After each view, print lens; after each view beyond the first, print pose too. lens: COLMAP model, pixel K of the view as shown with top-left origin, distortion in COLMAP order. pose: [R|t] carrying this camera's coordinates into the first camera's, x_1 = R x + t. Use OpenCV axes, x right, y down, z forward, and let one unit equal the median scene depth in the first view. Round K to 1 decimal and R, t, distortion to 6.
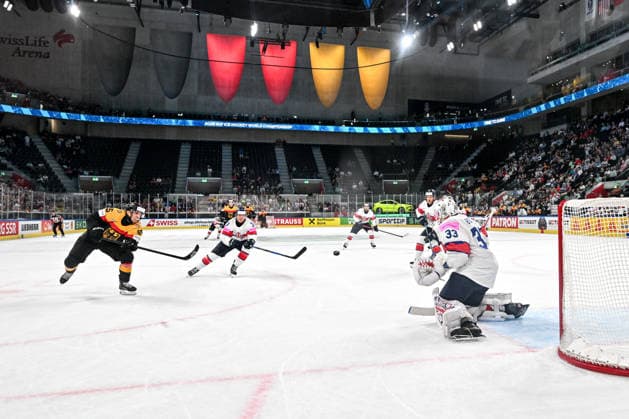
lens RADIAL K [[562.7, 0, 394.2], [0, 562.7, 190.6], [0, 0, 1]] dist [0.007613, 0.003846]
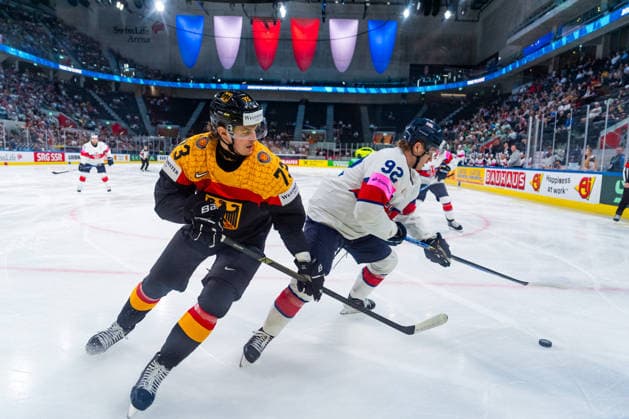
lens RADIAL K [[424.9, 0, 314.5], [0, 424.9, 209.5], [0, 0, 1]] dist [0.000761, 0.002984]
pose [[0.946484, 0.074576, -0.314016, 0.156430], [-0.023761, 0.986399, 0.162642, 0.000916], [0.321874, -0.146476, 0.935383, 0.052826]]
